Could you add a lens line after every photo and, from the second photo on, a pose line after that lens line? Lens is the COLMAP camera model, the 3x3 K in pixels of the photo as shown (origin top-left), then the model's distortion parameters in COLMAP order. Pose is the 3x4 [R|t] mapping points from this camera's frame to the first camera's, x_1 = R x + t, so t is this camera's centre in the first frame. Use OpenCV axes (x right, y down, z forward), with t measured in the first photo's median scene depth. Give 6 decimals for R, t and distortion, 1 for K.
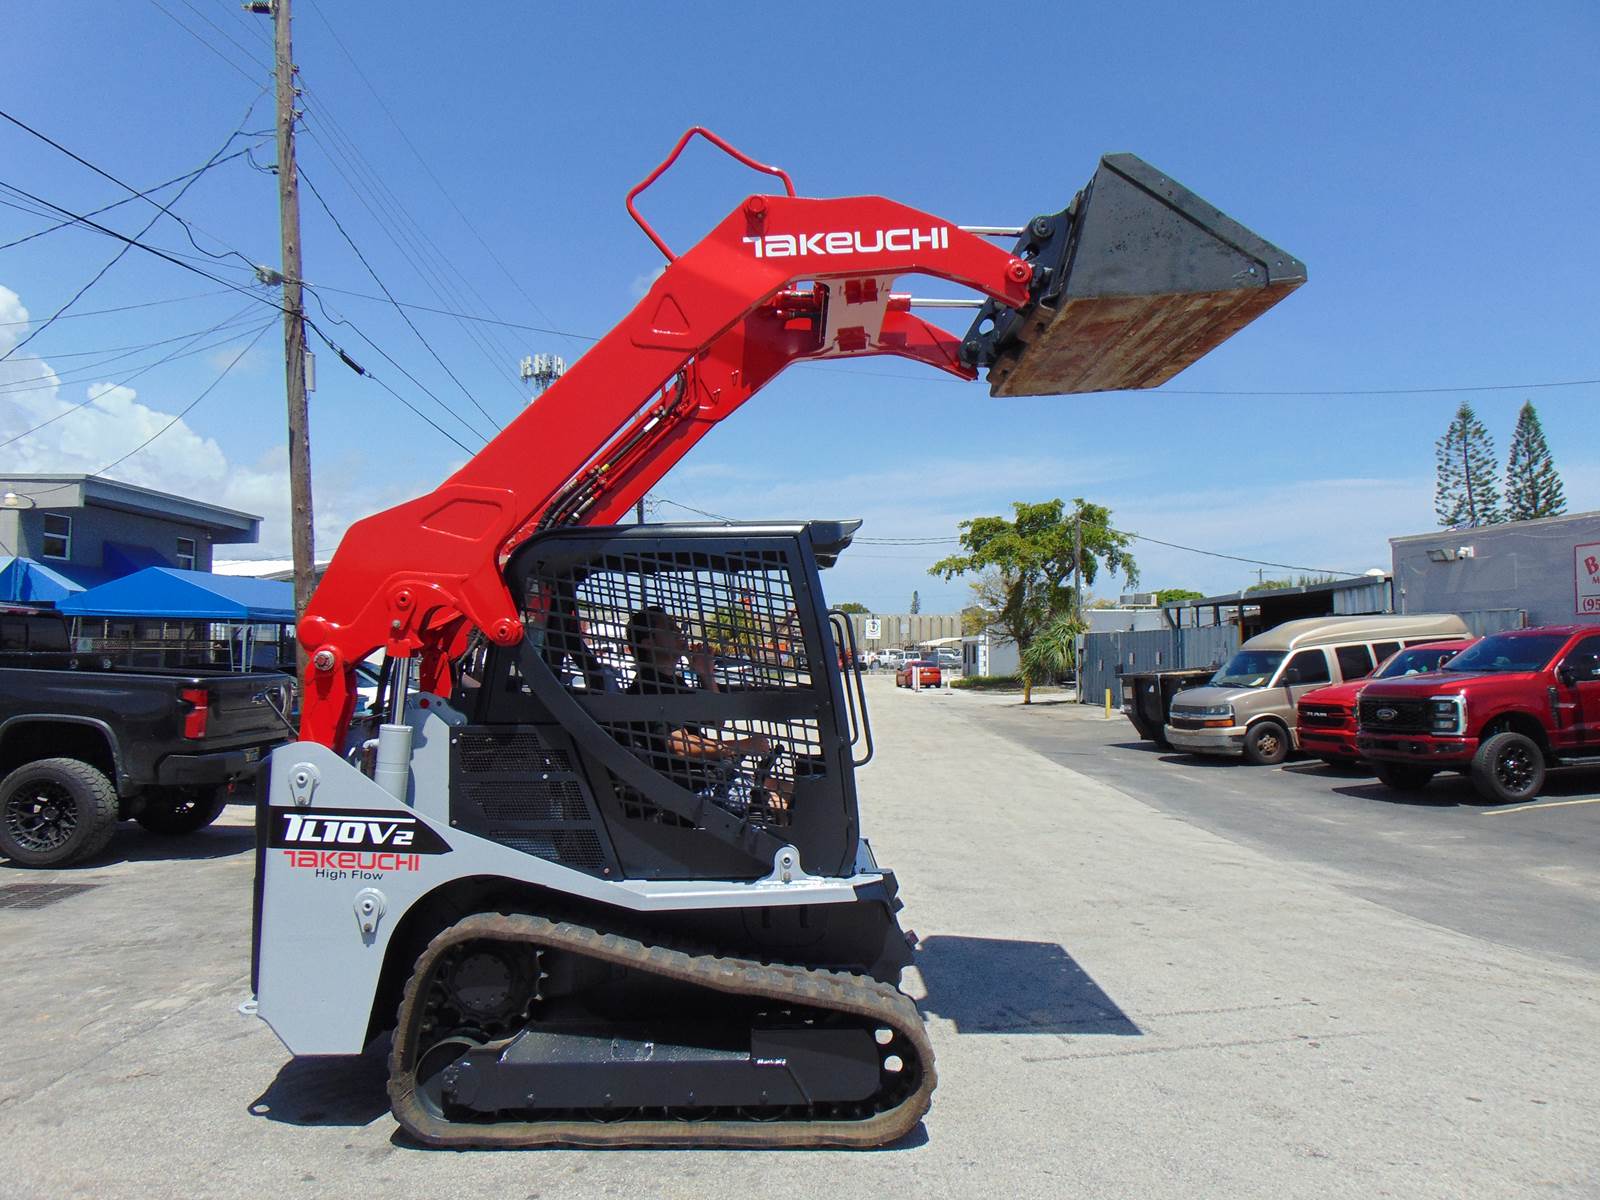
lens RADIAL K [[1191.7, 0, 797.9], [0, 1191.7, 605.0], [0, 0, 1]] dist [-0.013338, 0.049580]
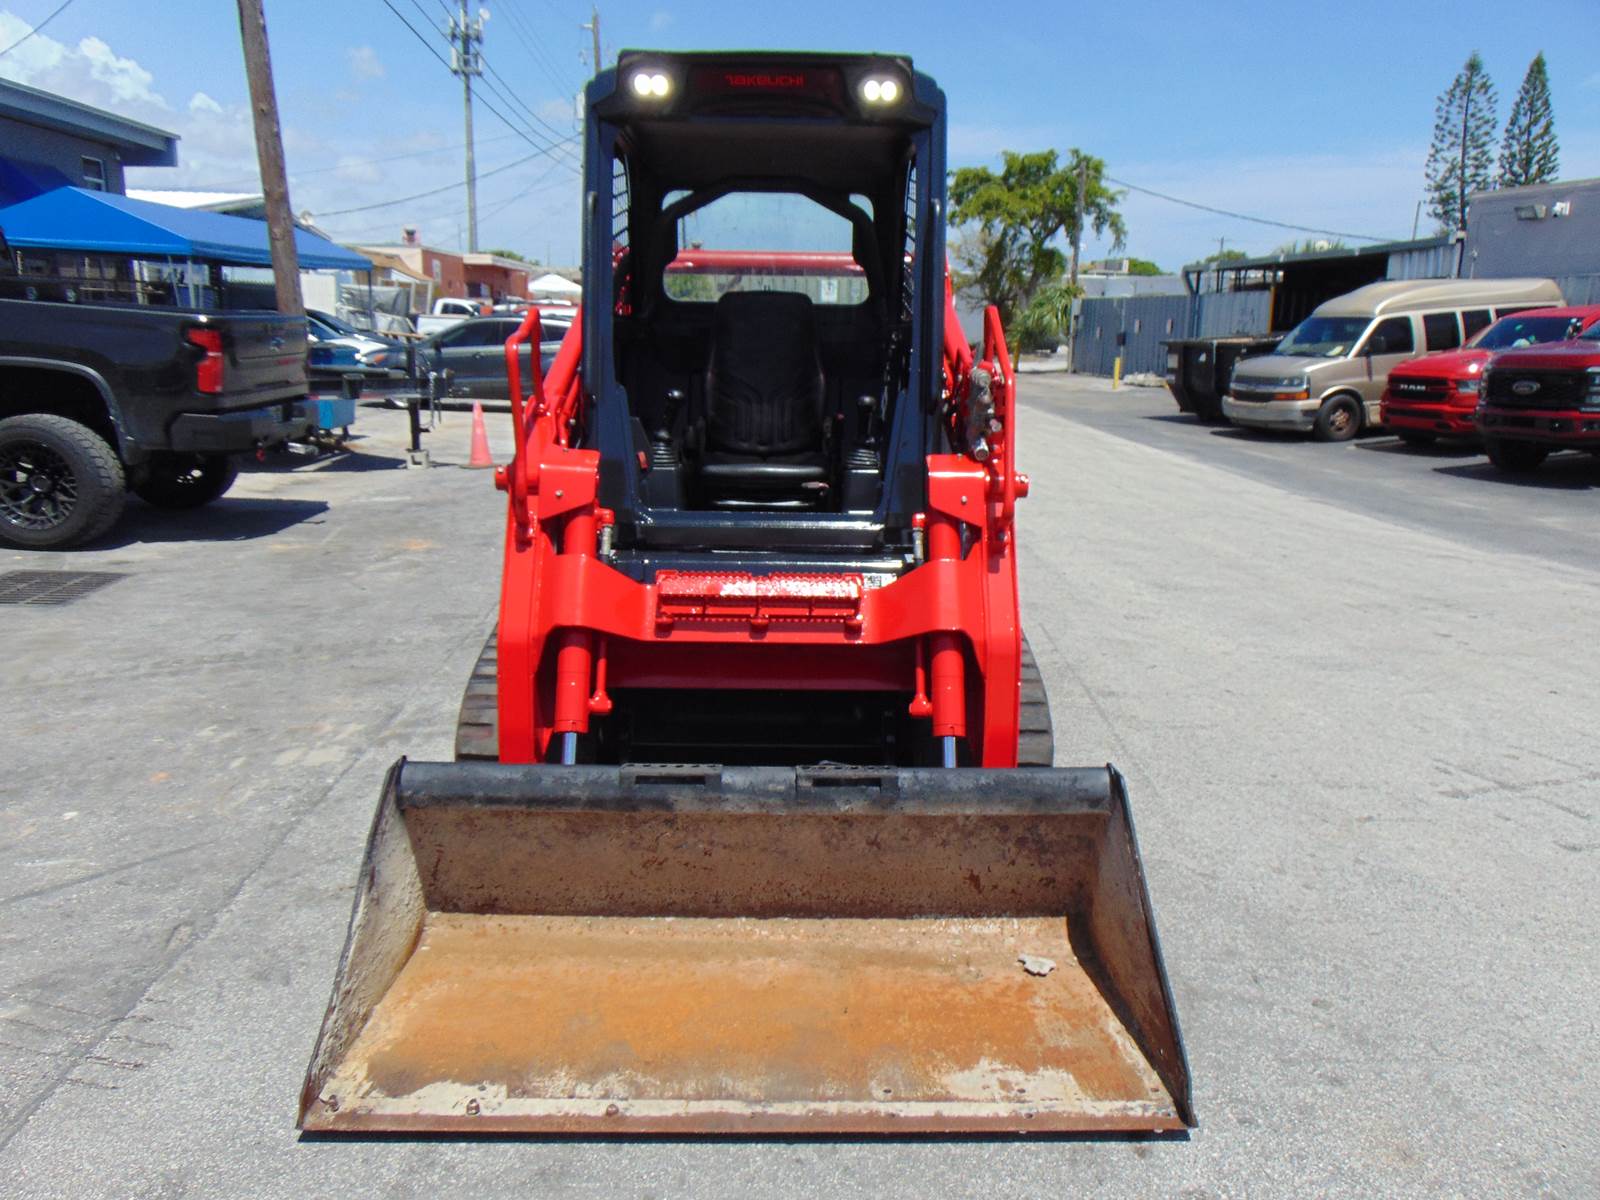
lens RADIAL K [[1191.7, 0, 806.0], [0, 1191.7, 589.5], [0, 0, 1]] dist [-0.013338, 0.049580]
pose [[0.997989, 0.006056, 0.063091, -0.083315], [-0.022358, 0.965075, 0.261019, 0.011452], [-0.059307, -0.261904, 0.963270, 0.091686]]
